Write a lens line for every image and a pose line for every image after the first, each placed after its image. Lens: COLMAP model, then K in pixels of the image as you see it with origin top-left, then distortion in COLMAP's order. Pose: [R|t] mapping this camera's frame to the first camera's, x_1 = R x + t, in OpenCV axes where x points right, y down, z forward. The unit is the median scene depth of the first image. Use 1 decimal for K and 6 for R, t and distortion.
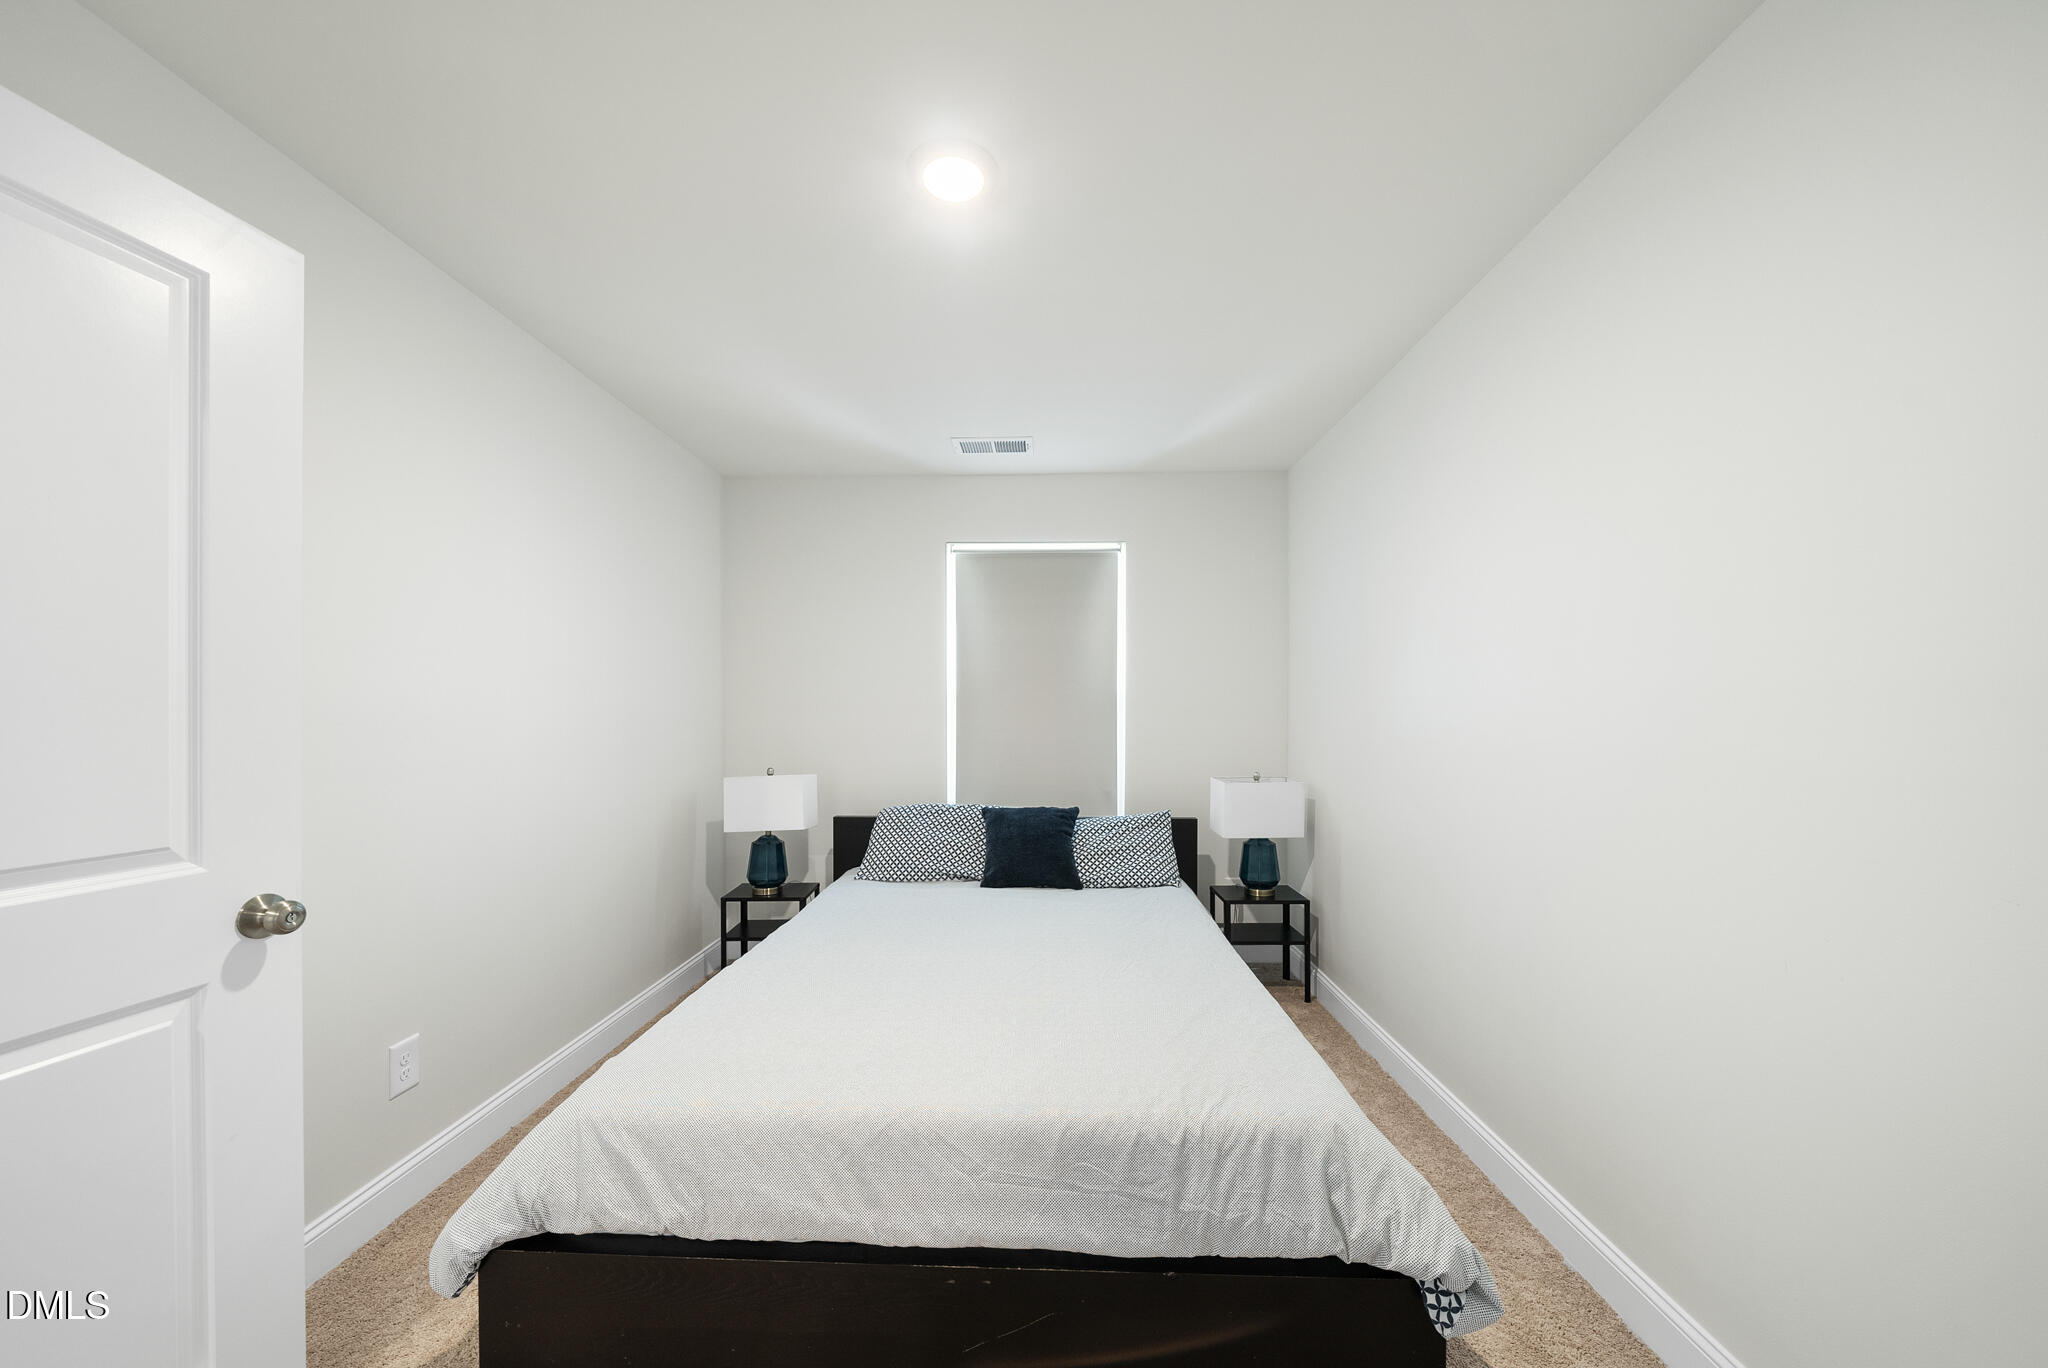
lens RADIAL K [[712.8, 0, 1025.2], [0, 712.8, 692.9], [0, 0, 1]] dist [-0.008494, -0.000144]
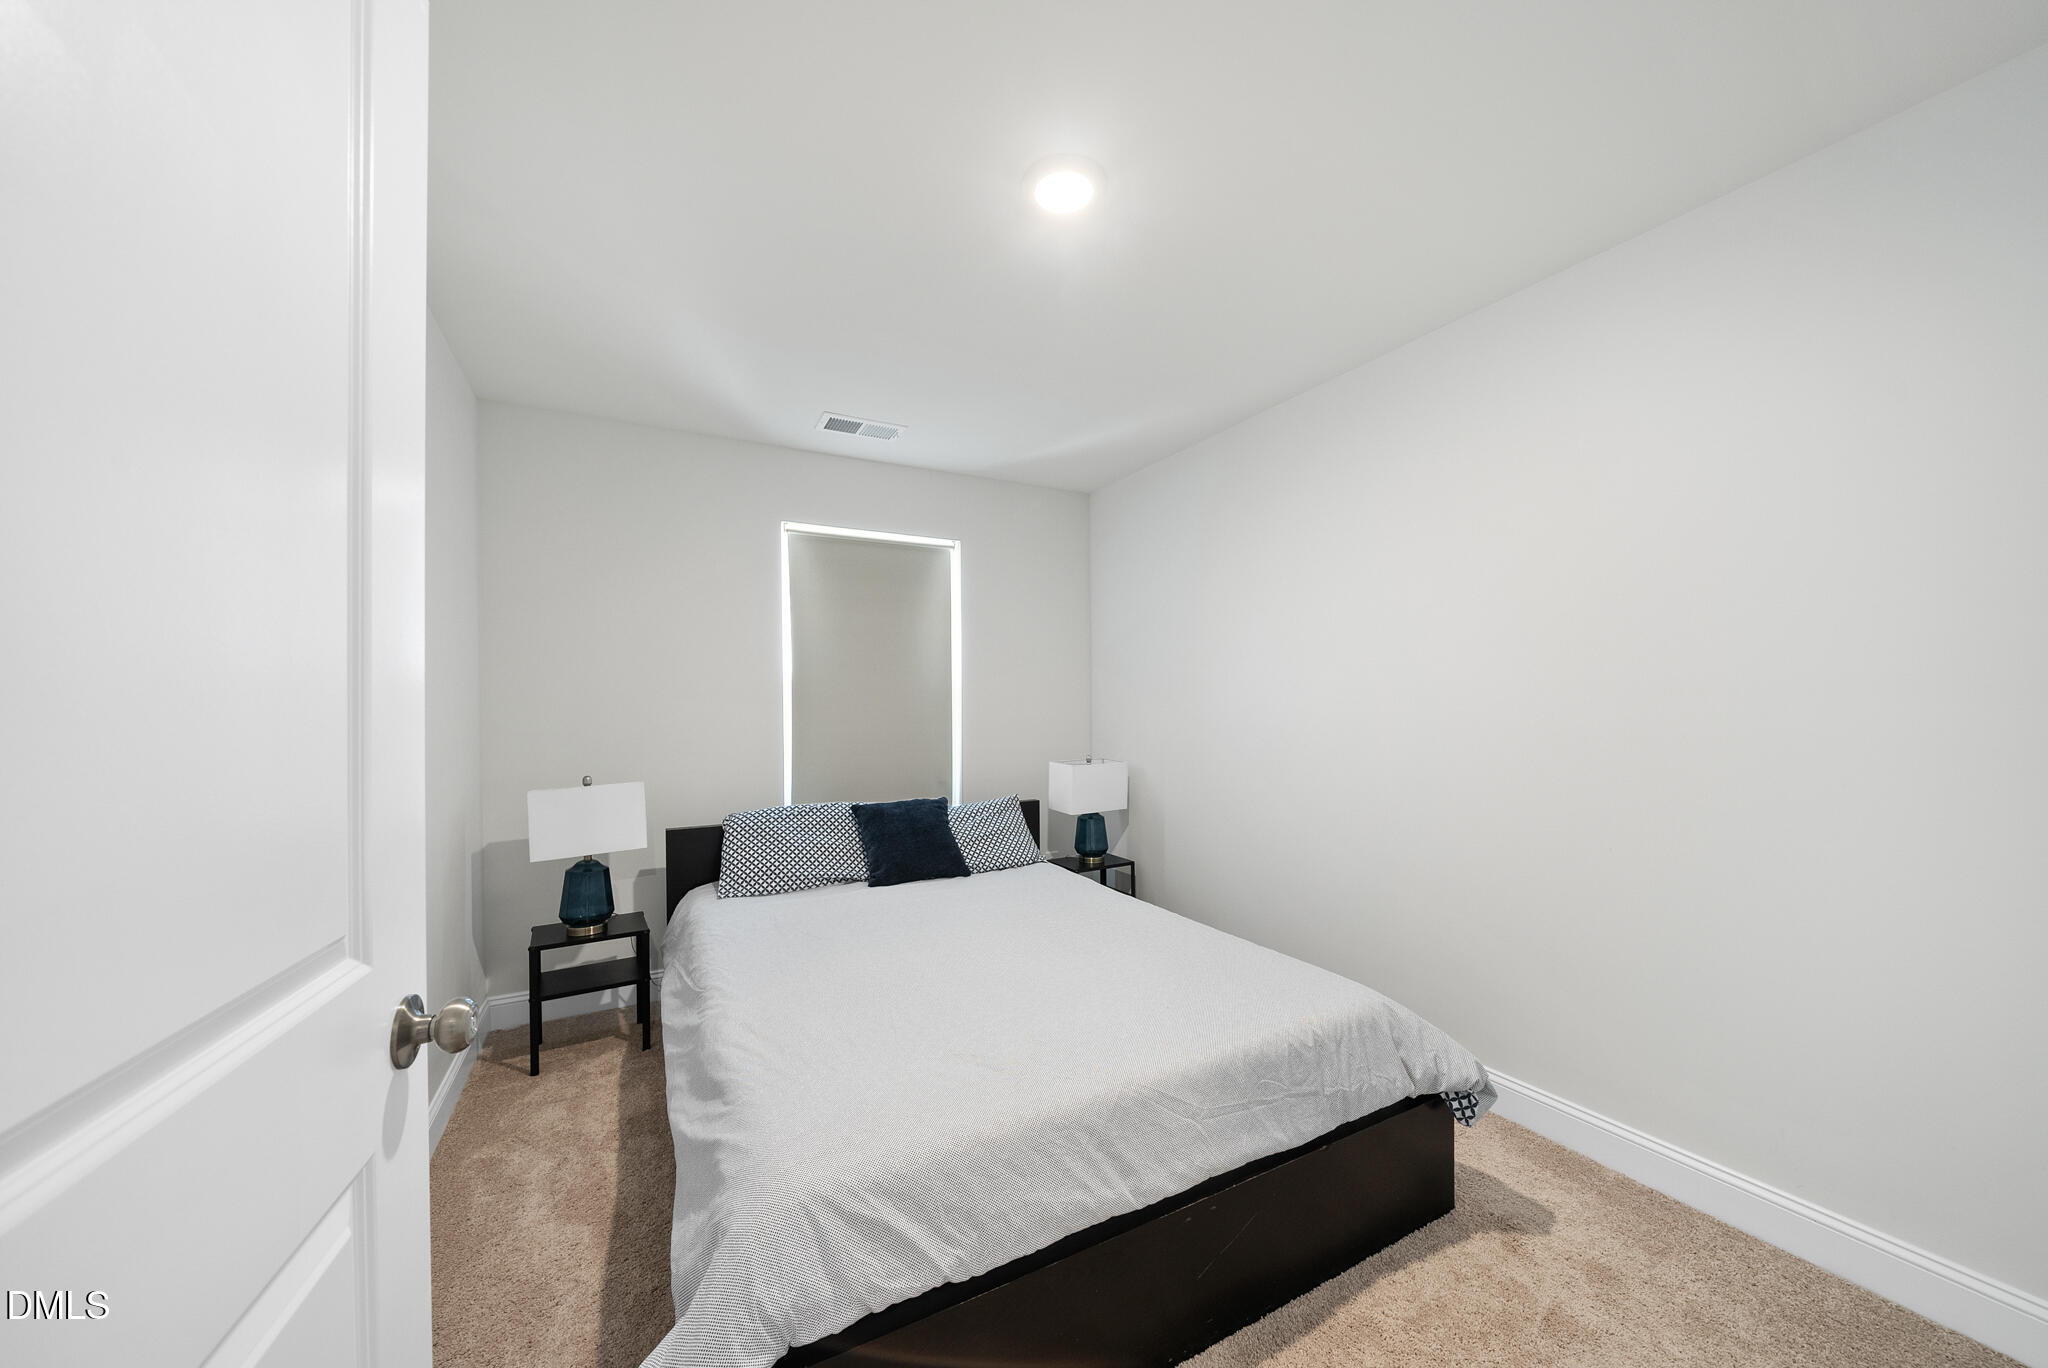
lens RADIAL K [[709.5, 0, 1020.6], [0, 709.5, 679.3], [0, 0, 1]] dist [-0.007170, -0.000052]
pose [[0.868222, 0.009640, 0.496083, -0.346619], [-0.005605, 0.999938, -0.009622, 0.001080], [-0.496145, 0.005574, 0.868222, 0.066884]]
